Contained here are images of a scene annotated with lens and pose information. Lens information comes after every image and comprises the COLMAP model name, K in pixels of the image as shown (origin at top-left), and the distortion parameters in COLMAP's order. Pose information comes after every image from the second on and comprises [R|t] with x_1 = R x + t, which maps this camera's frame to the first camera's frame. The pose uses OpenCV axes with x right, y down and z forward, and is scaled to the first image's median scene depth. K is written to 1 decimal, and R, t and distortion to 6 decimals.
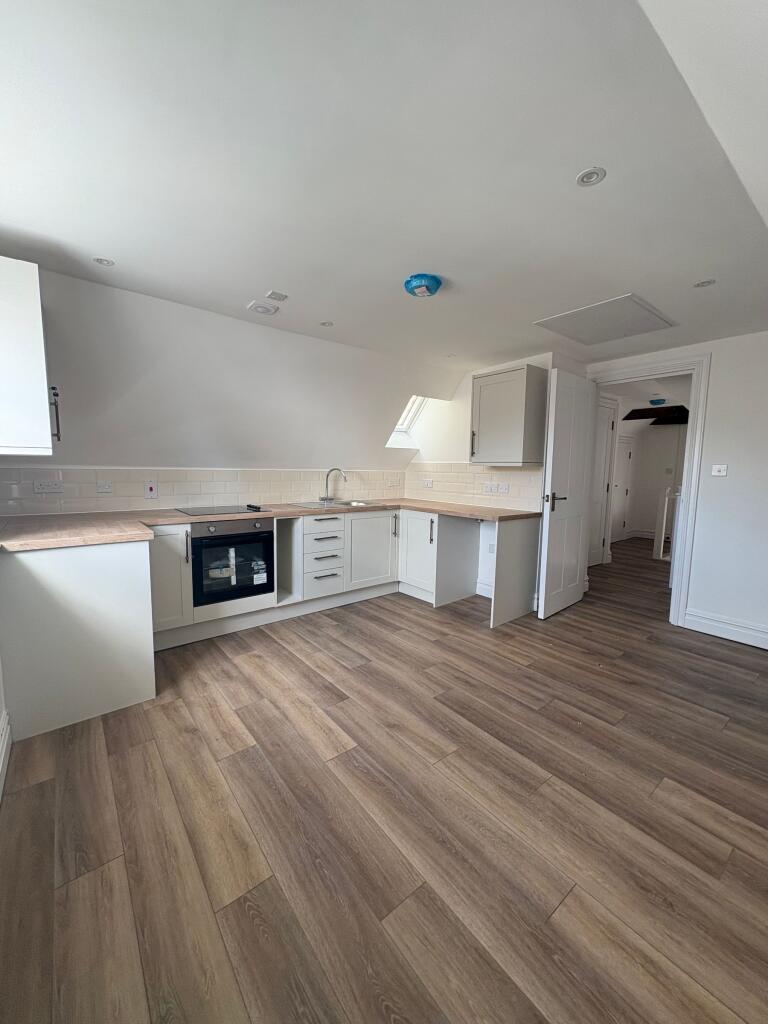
lens RADIAL K [[405.7, 0, 383.3], [0, 405.7, 512.9], [0, 0, 1]] dist [0.000409, 0.000648]
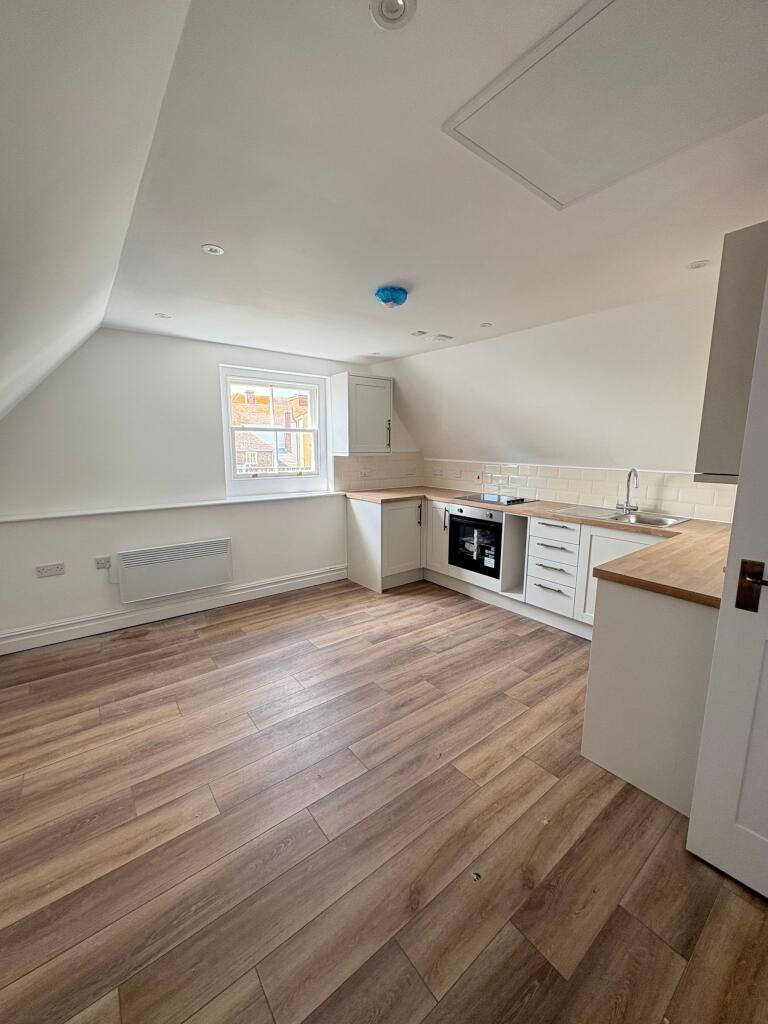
lens RADIAL K [[405.7, 0, 384.5], [0, 405.7, 511.2], [0, 0, 1]] dist [0.000409, 0.000648]
pose [[-0.004876, 0.148176, -0.988949, 0.888205], [-0.118347, 0.981925, 0.147707, -0.123618], [0.992960, 0.117759, 0.012748, 0.754585]]
